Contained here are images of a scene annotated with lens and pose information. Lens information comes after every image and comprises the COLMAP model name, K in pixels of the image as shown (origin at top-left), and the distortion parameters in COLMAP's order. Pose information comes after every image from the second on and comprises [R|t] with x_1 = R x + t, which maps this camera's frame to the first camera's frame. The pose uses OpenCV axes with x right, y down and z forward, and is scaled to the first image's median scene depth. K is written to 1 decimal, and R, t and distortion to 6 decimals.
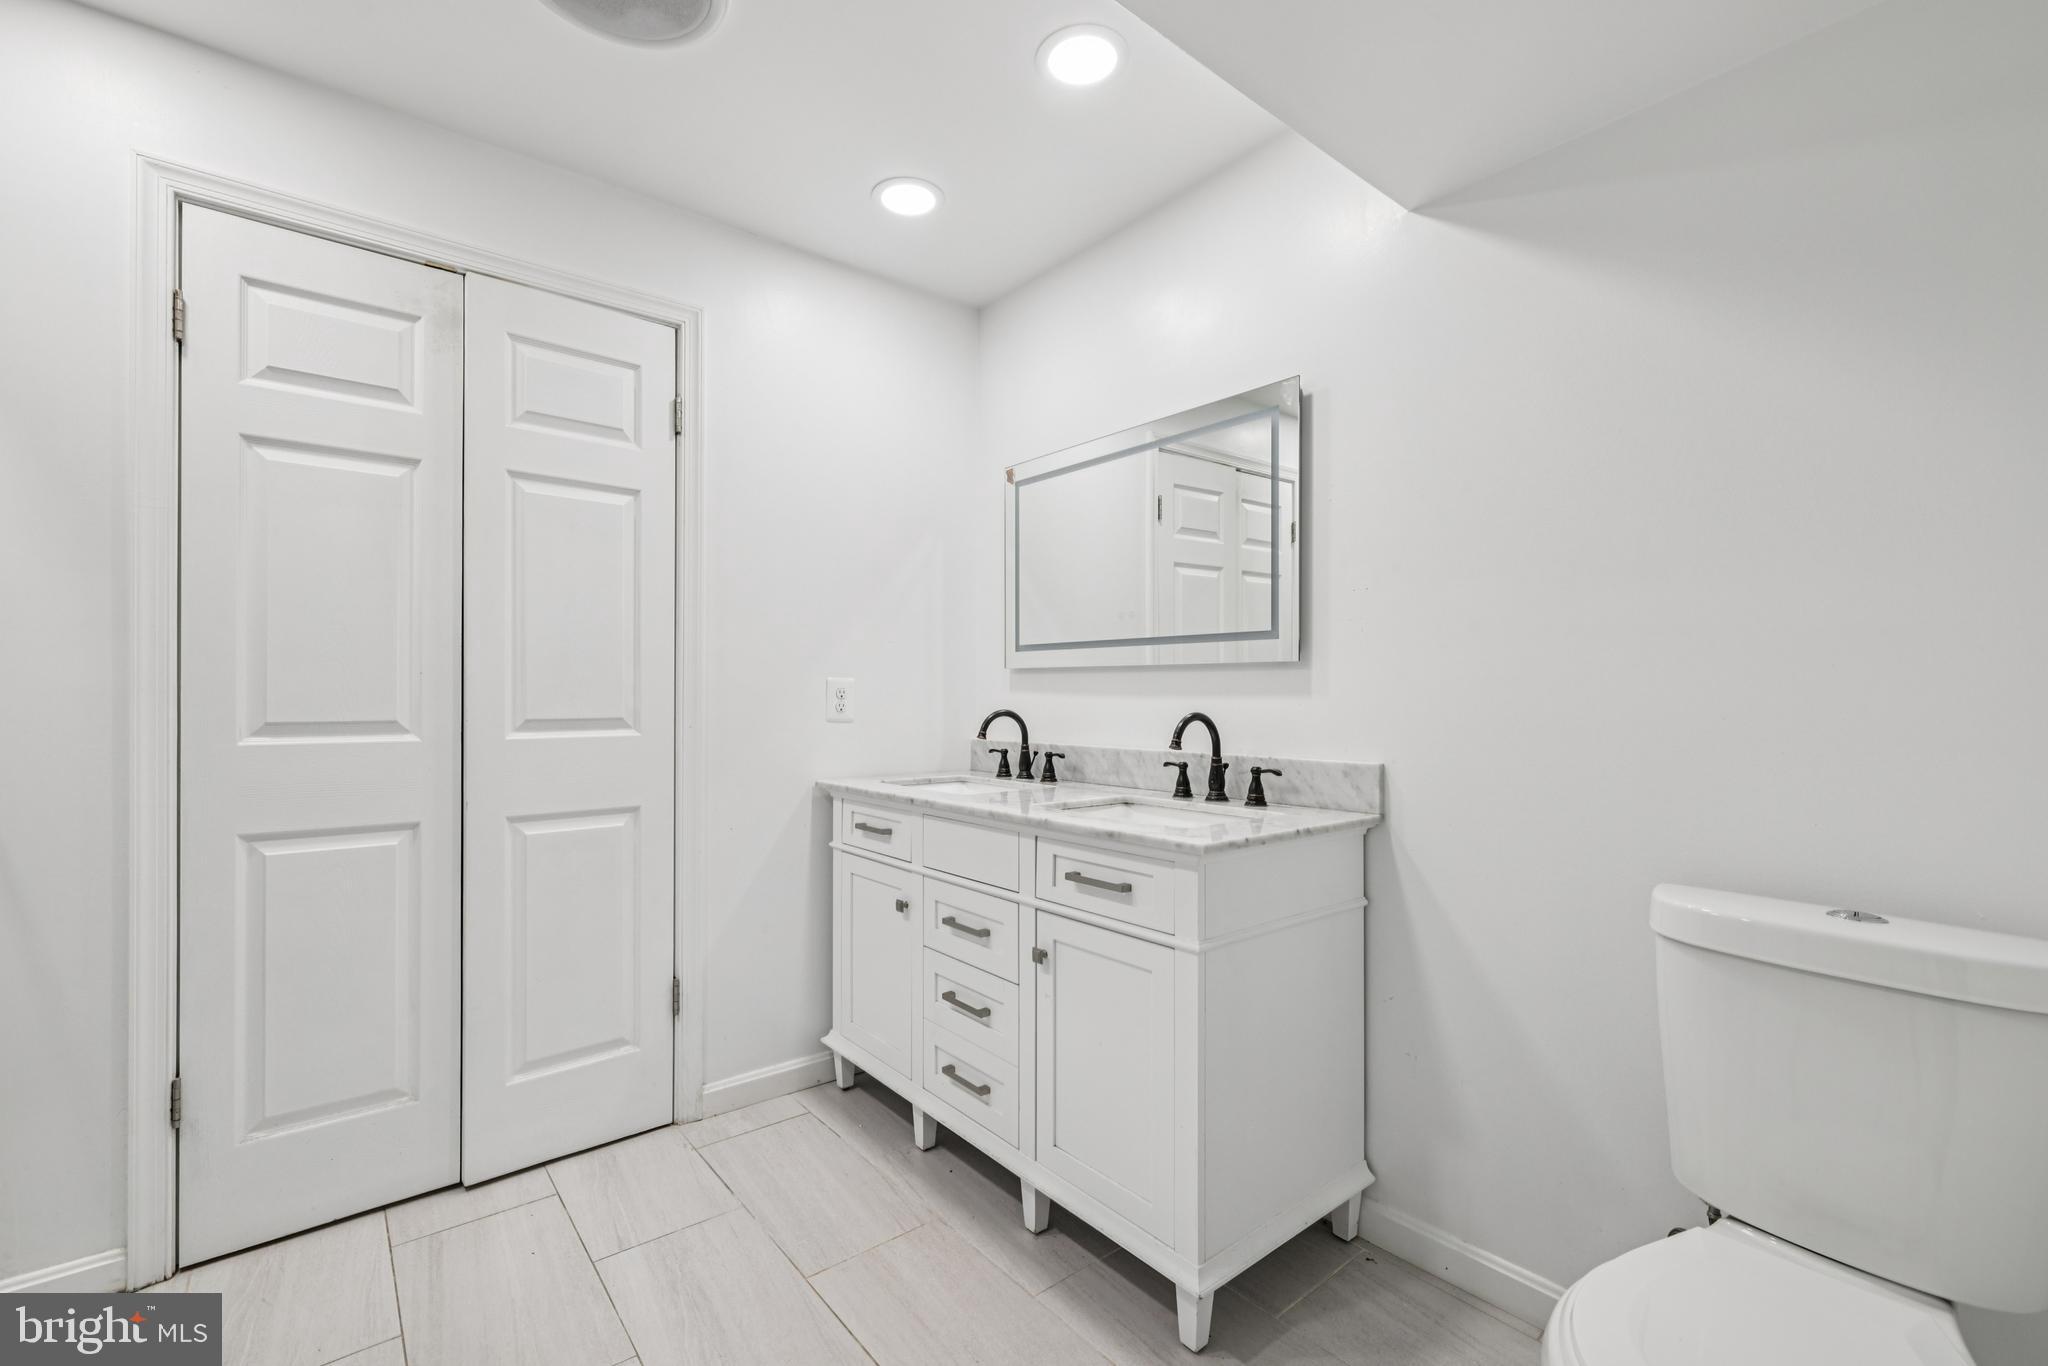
lens RADIAL K [[839.2, 0, 1013.5], [0, 839.2, 691.6], [0, 0, 1]] dist [-0.000203, -0.000081]
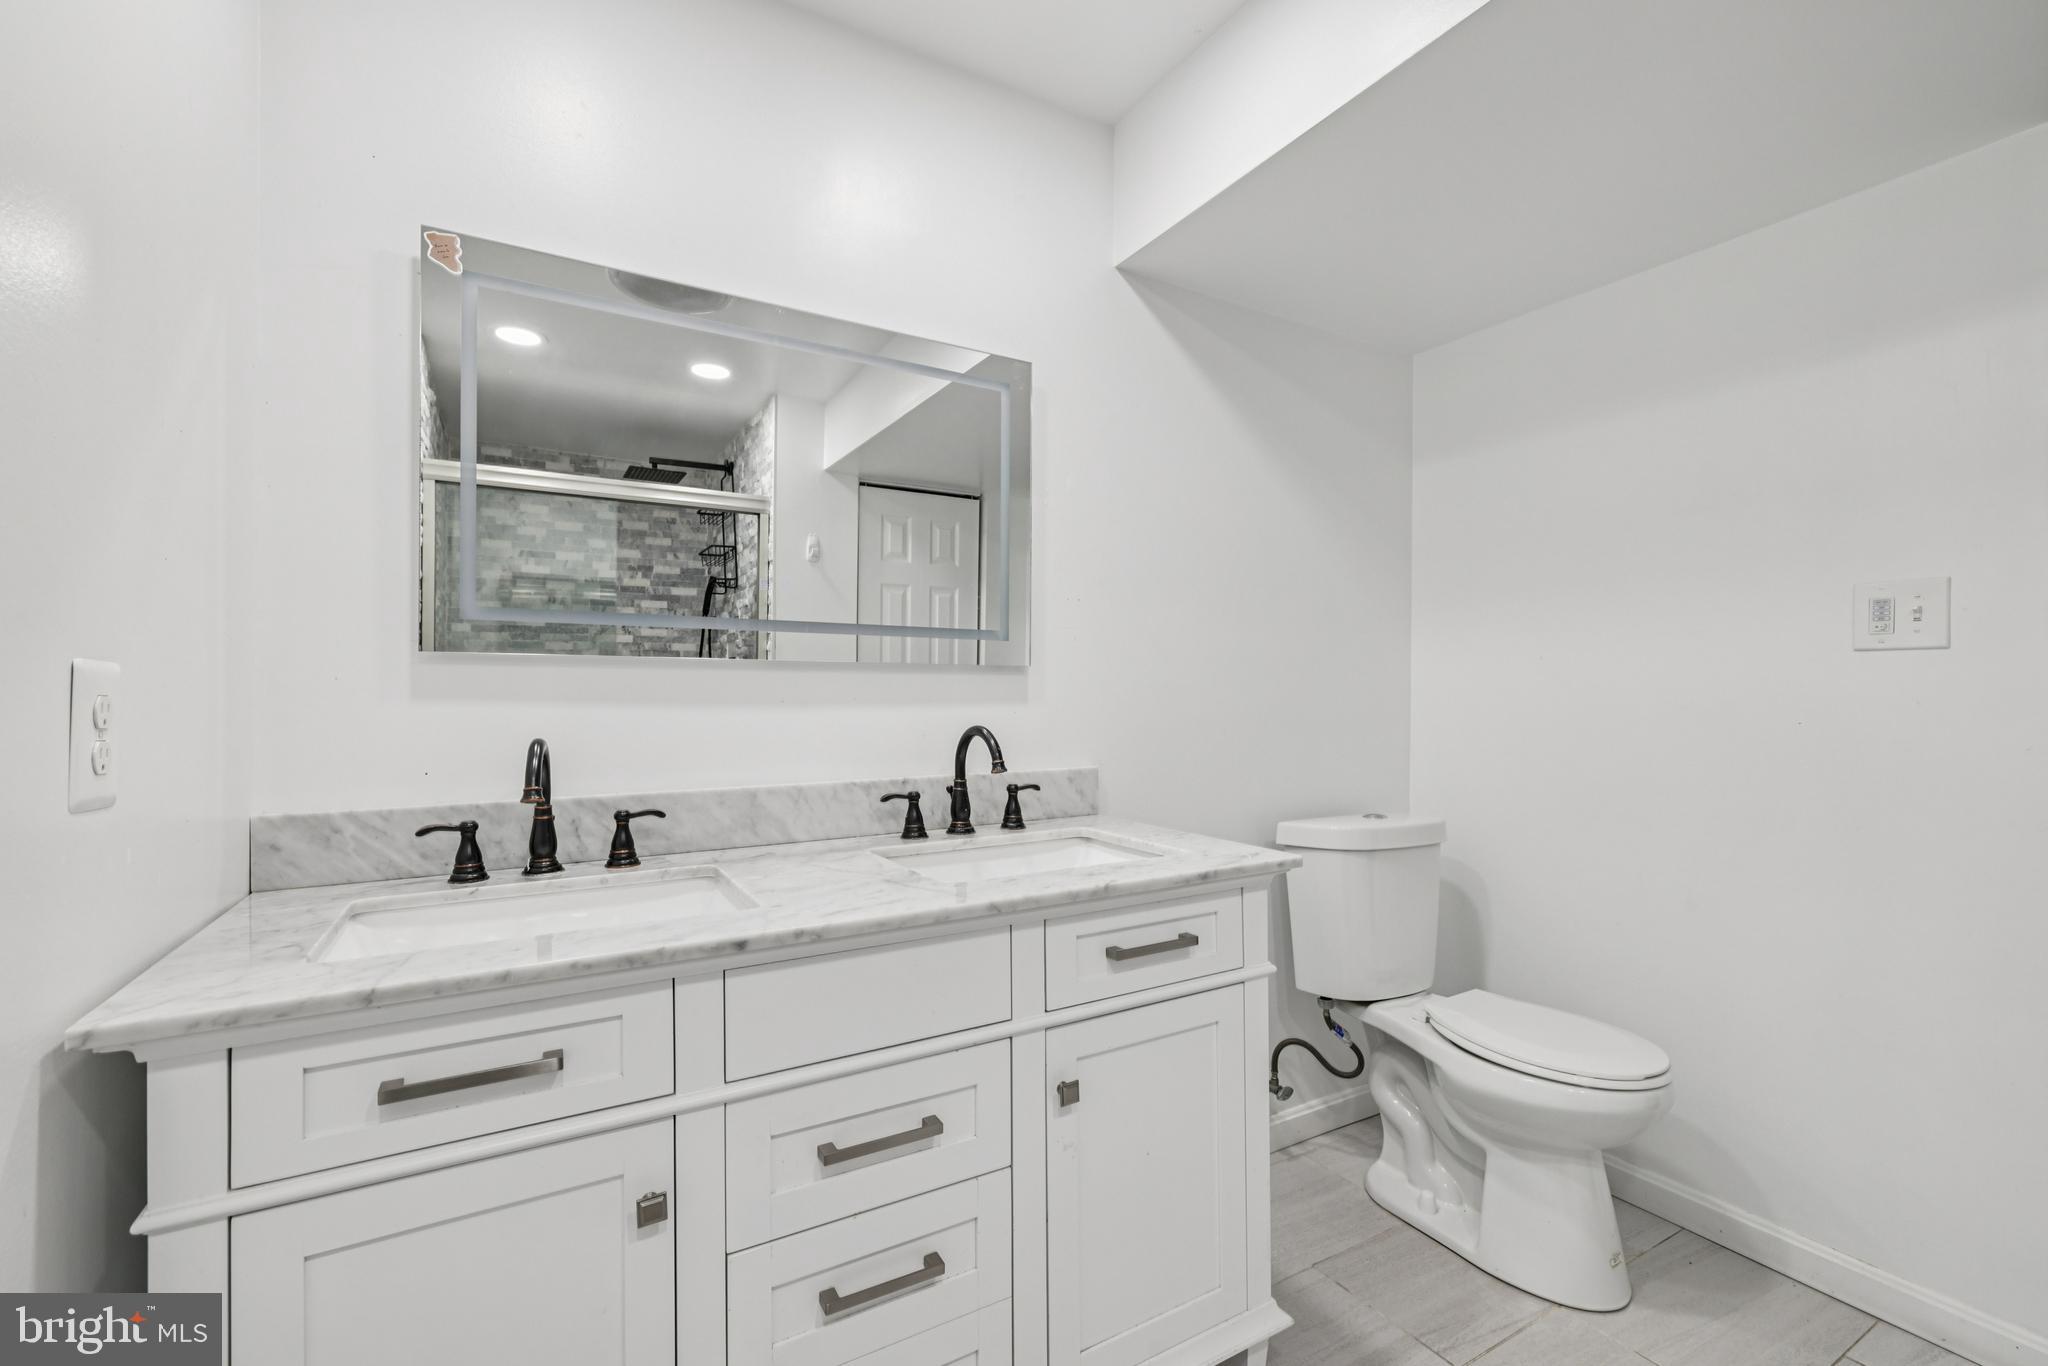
lens RADIAL K [[839.2, 0, 1013.5], [0, 839.2, 691.6], [0, 0, 1]] dist [-0.000203, -0.000081]
pose [[0.148827, 0.027546, 0.988480, -0.528518], [0.010464, 0.999512, -0.029429, 0.017942], [-0.988808, 0.014723, 0.148466, 0.795687]]
